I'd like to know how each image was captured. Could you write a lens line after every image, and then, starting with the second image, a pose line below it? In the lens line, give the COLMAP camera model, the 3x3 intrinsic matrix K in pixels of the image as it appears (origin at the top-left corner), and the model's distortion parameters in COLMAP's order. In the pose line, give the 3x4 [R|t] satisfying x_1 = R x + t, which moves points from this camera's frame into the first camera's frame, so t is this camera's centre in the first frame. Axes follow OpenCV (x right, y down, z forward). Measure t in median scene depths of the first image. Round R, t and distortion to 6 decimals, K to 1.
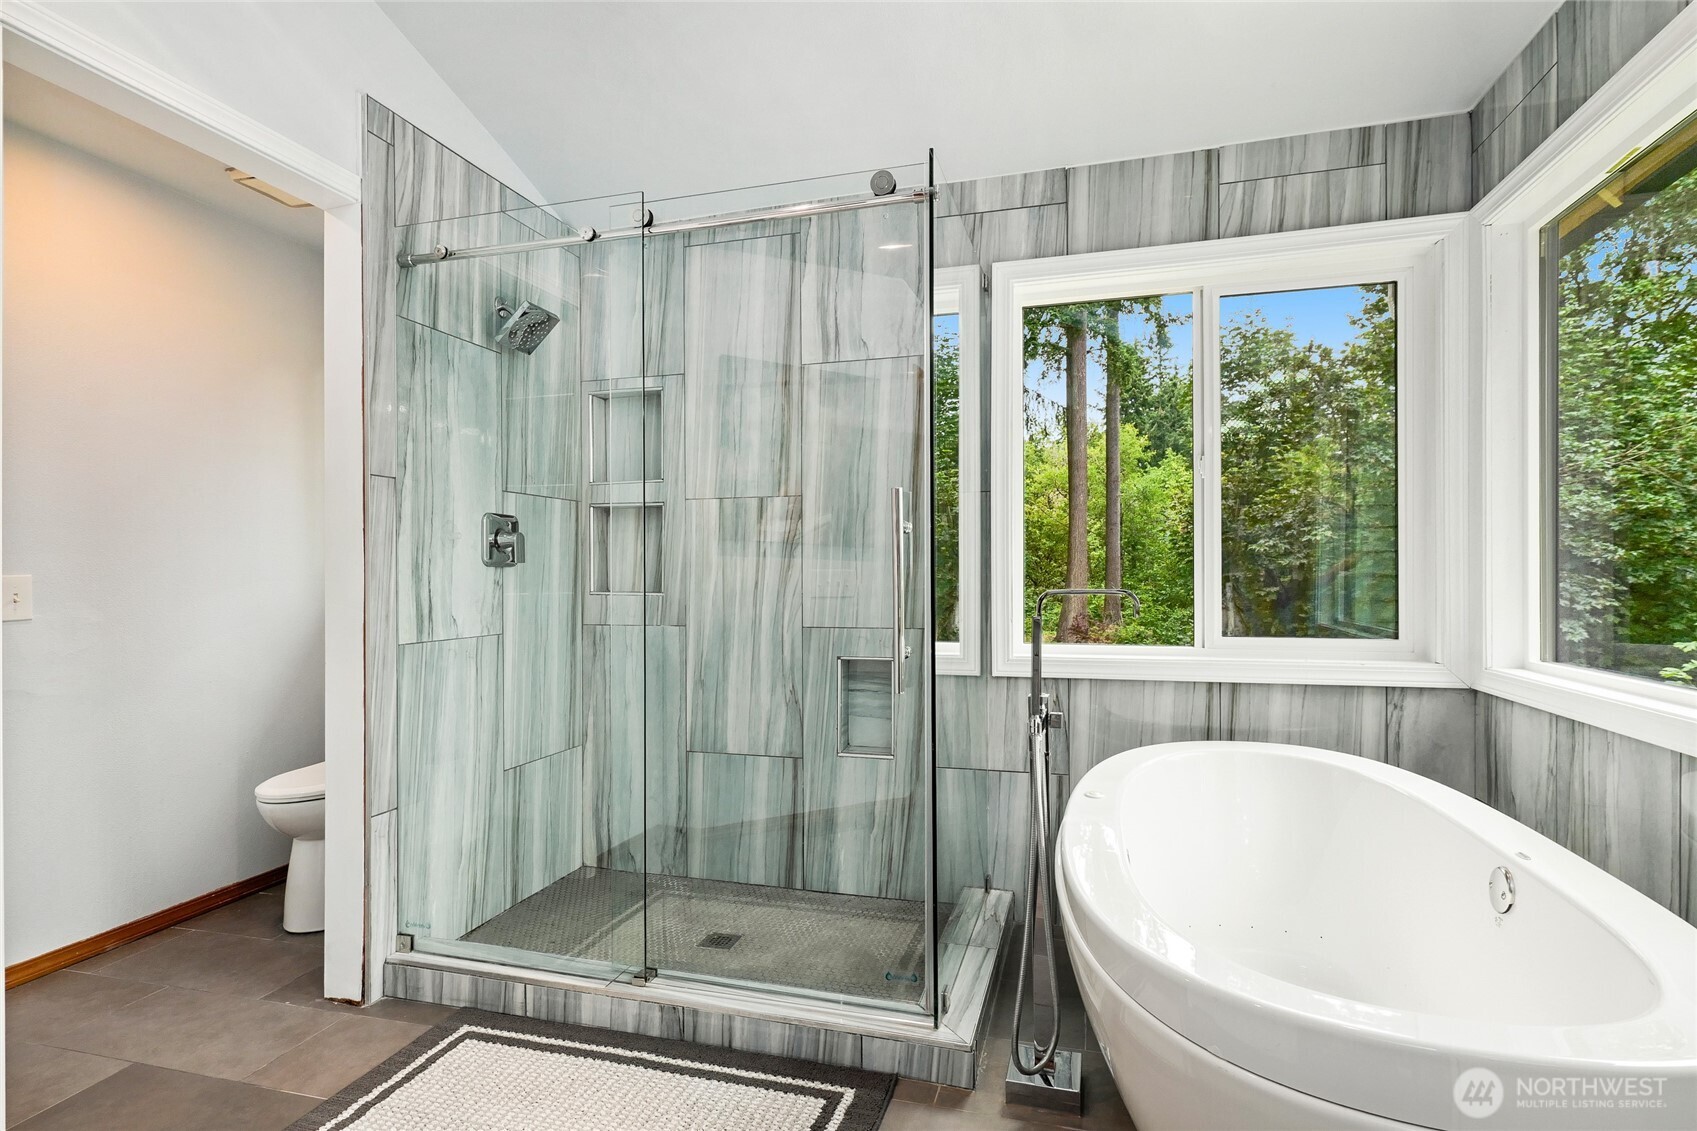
lens RADIAL K [[862.1, 0, 845.6], [0, 862.1, 570.7], [0, 0, 1]] dist [0.005110, 0.000280]
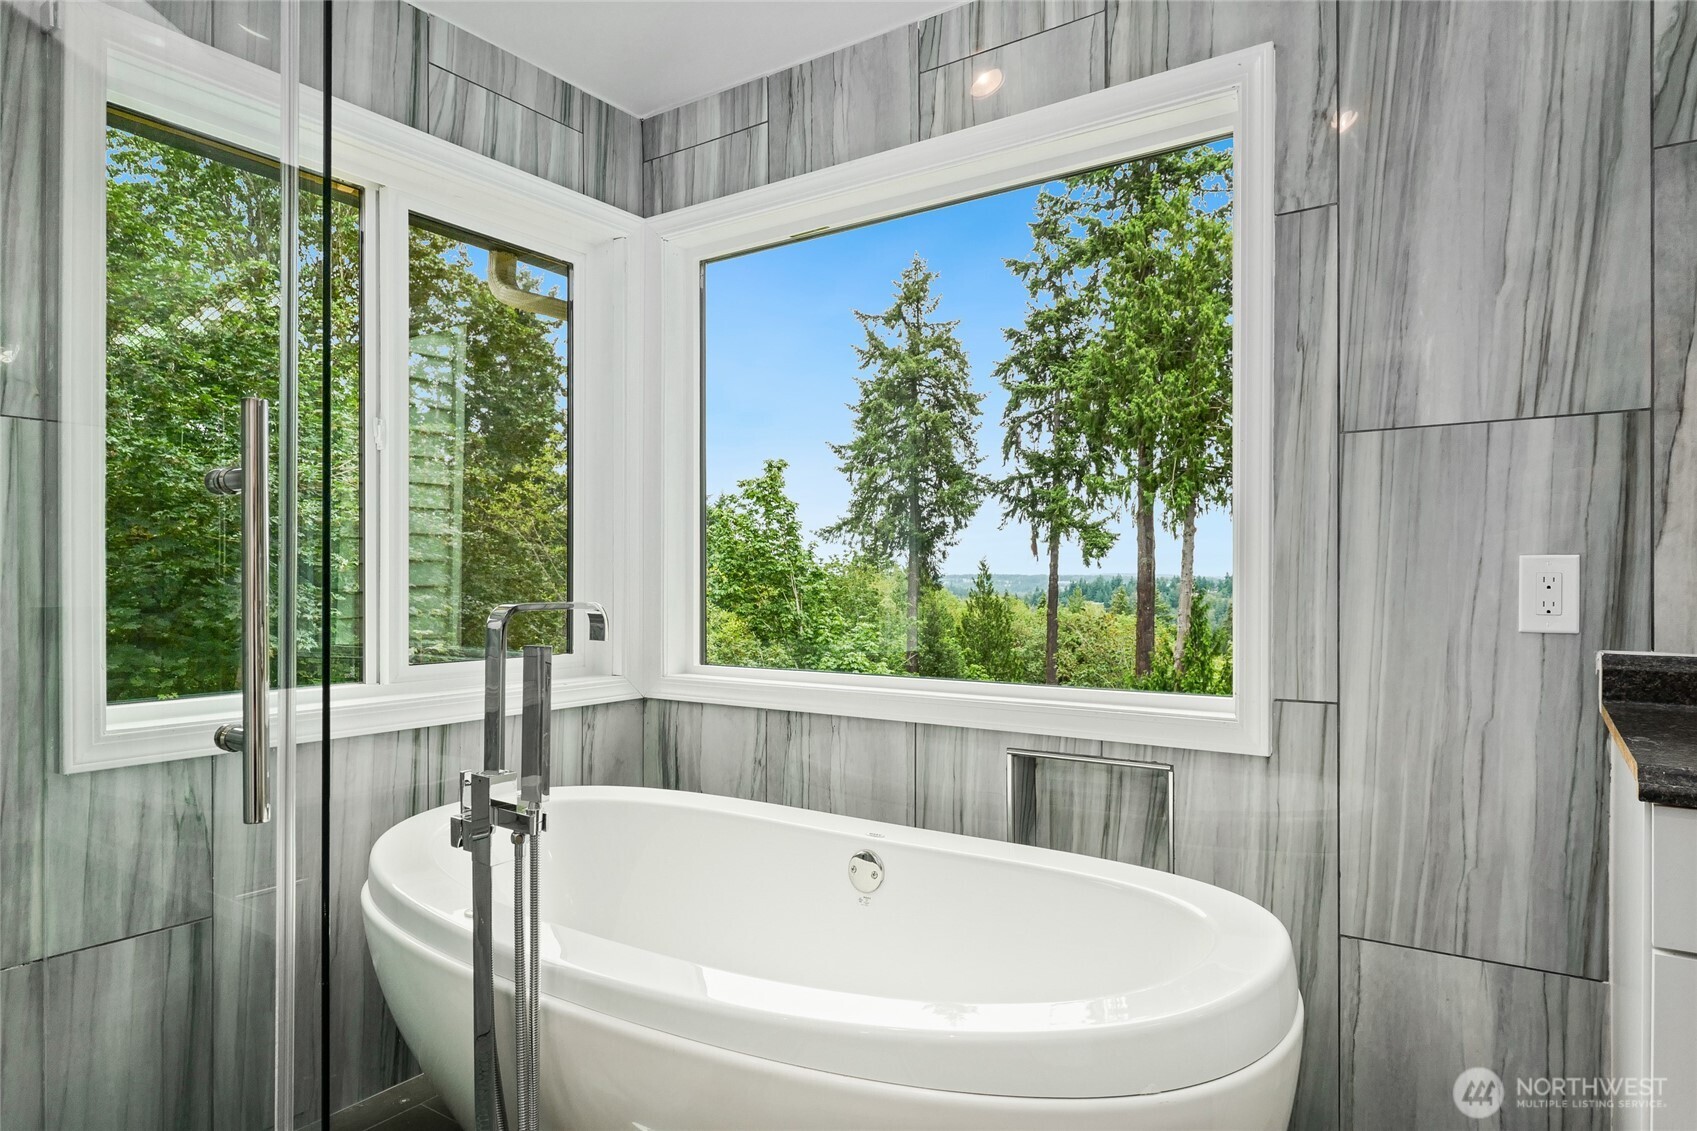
lens RADIAL K [[1000.1, 0, 850.5], [0, 1000.1, 557.7], [0, 0, 1]] dist [-0.007403, -0.001251]
pose [[0.307916, 0.026519, 0.951044, -0.284620], [-0.005691, 0.999645, -0.026031, 0.005183], [-0.951397, 0.002603, 0.307958, 0.407959]]
